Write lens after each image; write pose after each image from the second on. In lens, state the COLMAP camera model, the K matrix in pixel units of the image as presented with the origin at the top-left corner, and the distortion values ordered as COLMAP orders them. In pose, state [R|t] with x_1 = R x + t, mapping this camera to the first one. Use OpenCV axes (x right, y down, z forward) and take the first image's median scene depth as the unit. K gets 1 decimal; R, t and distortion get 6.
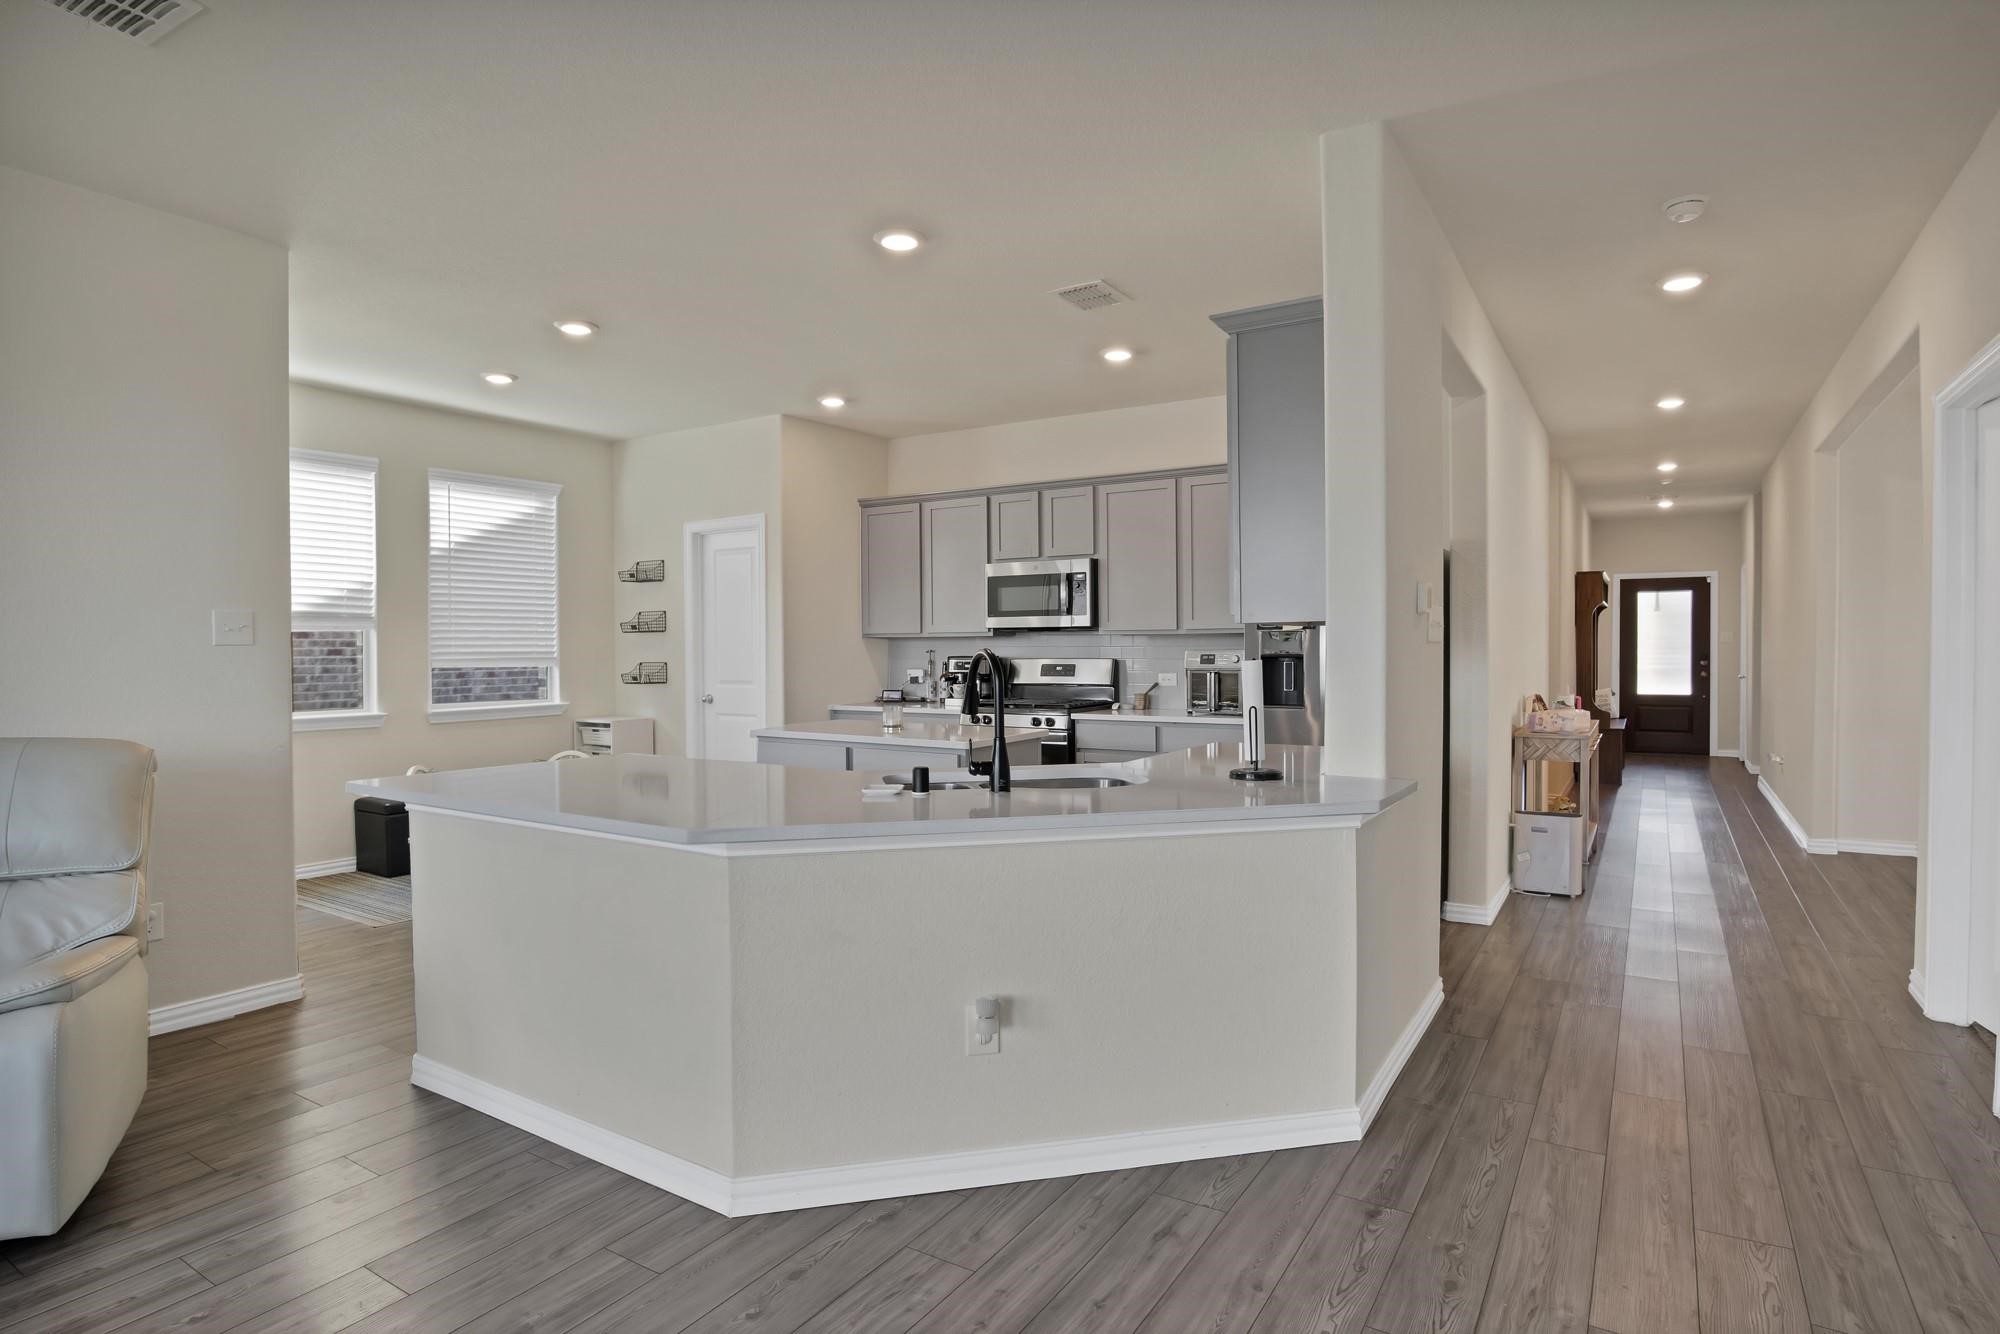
lens RADIAL K [[1048.4, 0, 1008.3], [0, 1048.4, 662.6], [0, 0, 1]] dist [-0.040778, 0.020994]
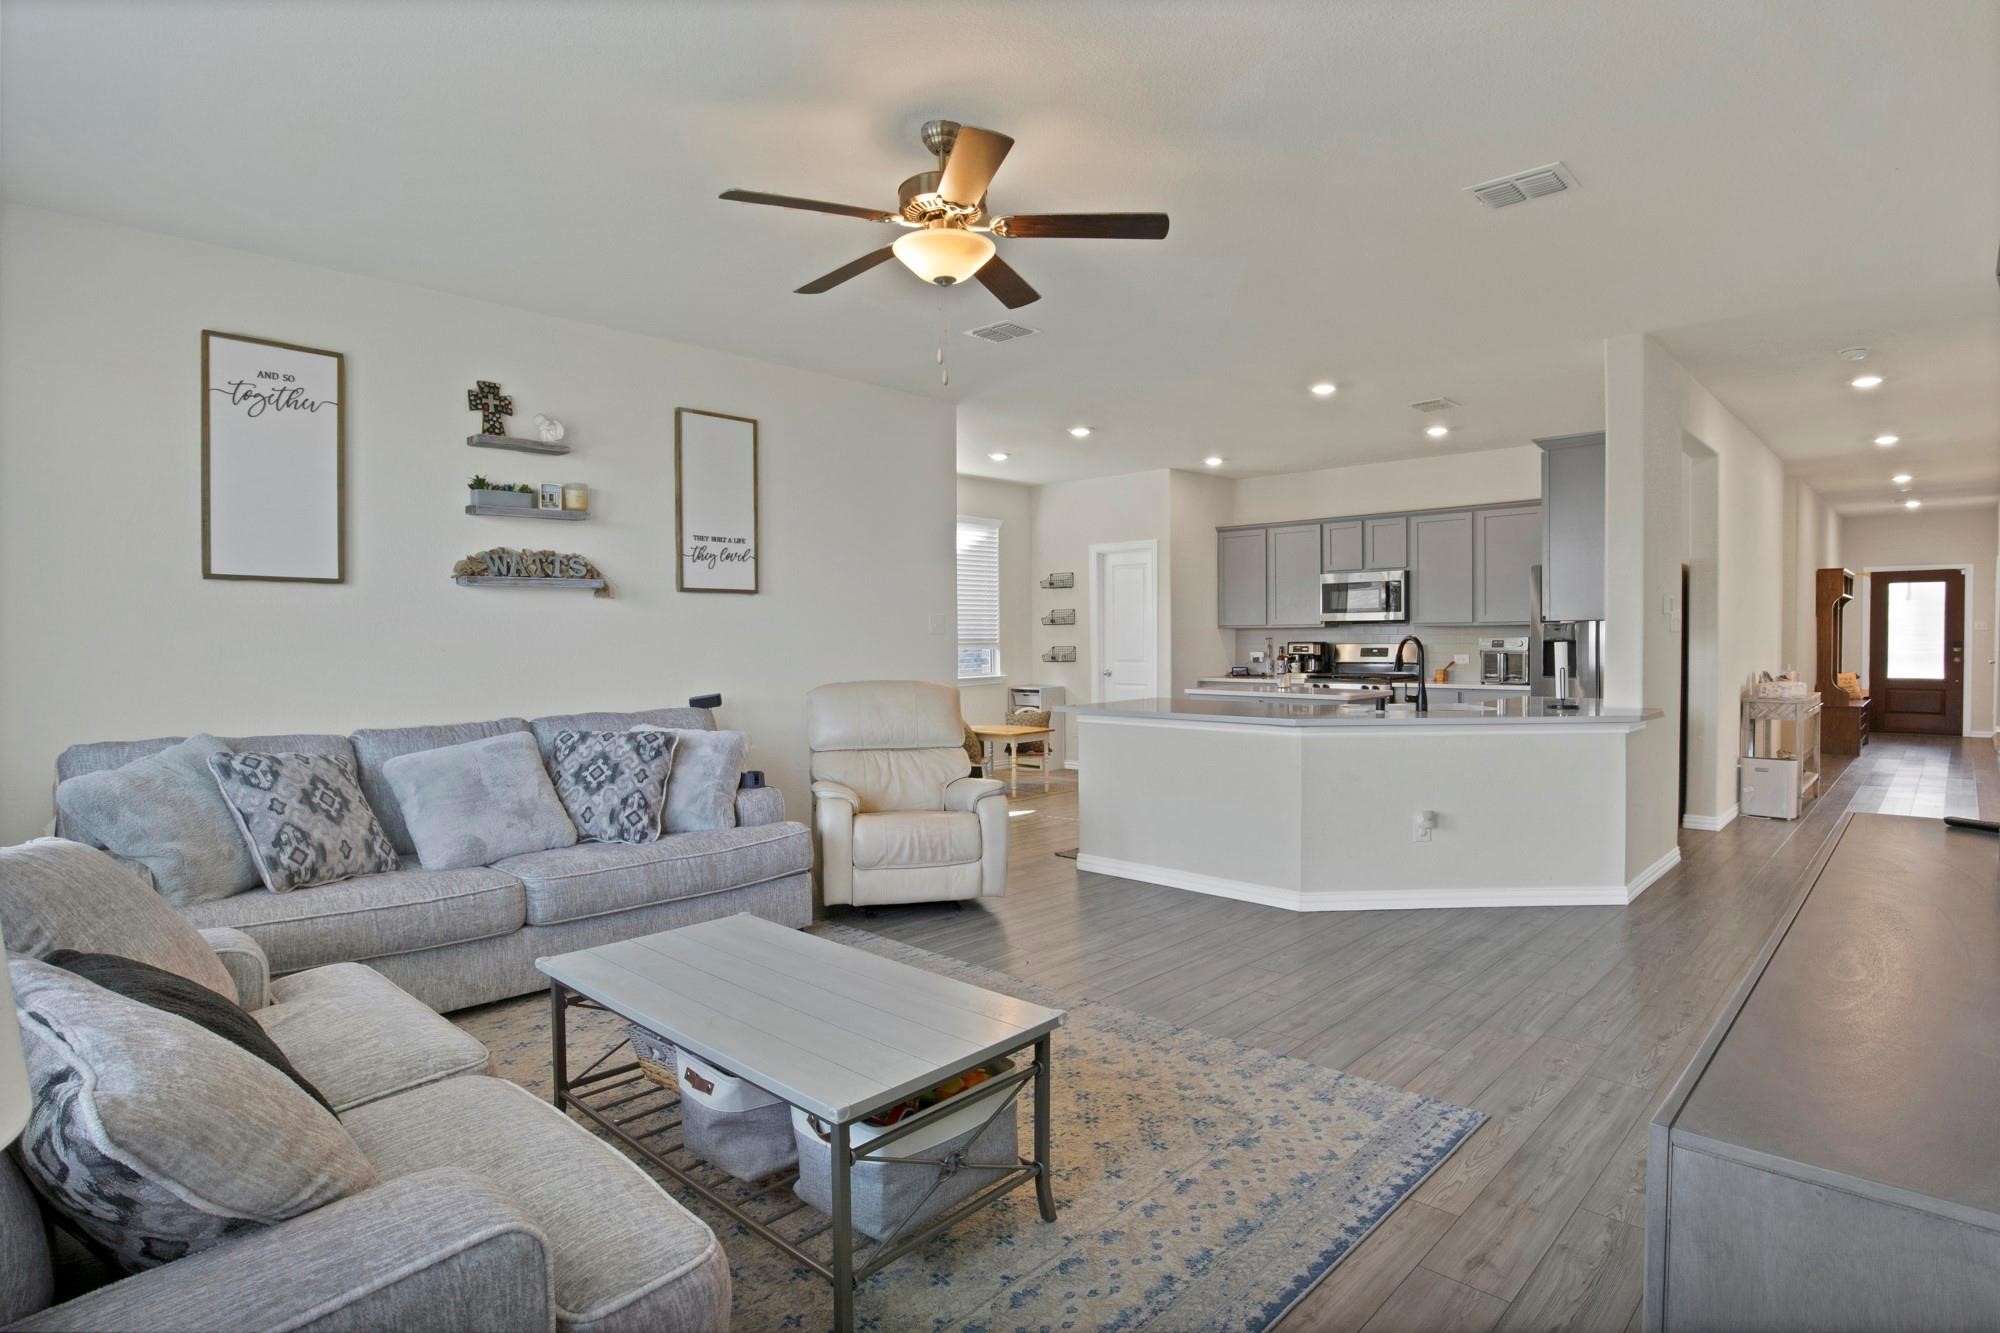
lens RADIAL K [[1048.4, 0, 1008.3], [0, 1048.4, 662.1], [0, 0, 1]] dist [-0.040778, 0.020994]
pose [[0.981776, 0.003216, -0.190013, -0.162678], [-0.001353, 0.999950, 0.009934, 0.007325], [0.190035, -0.009496, 0.981731, -0.417292]]
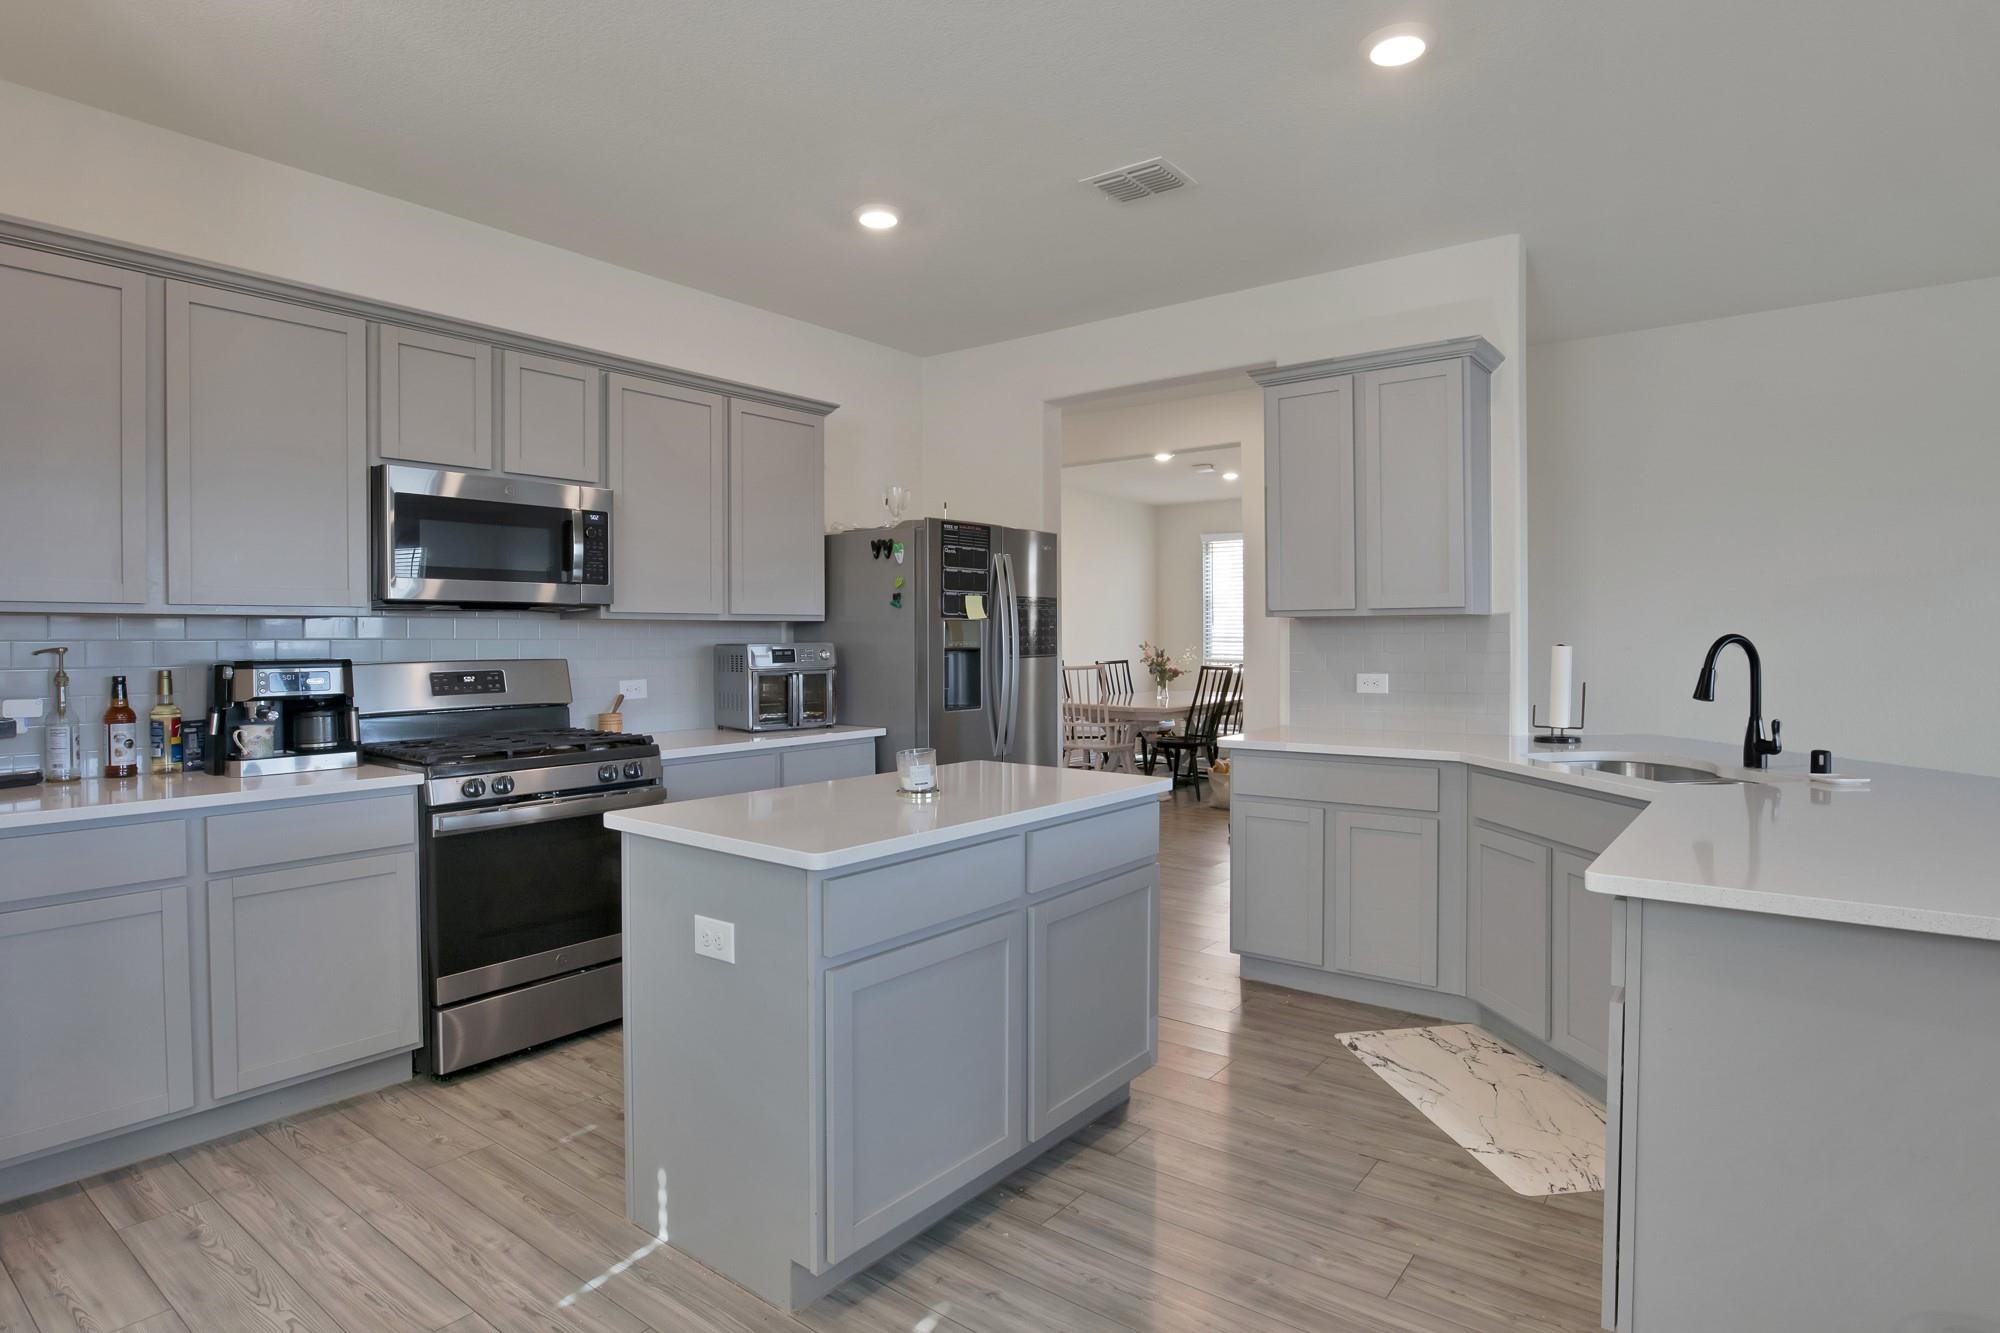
lens RADIAL K [[1048.4, 0, 1008.3], [0, 1048.4, 662.1], [0, 0, 1]] dist [-0.040778, 0.020994]
pose [[0.091953, -0.014747, 0.995654, -0.469052], [0.018292, 0.999747, 0.013118, -0.005331], [-0.995595, 0.017006, 0.092199, 0.687746]]
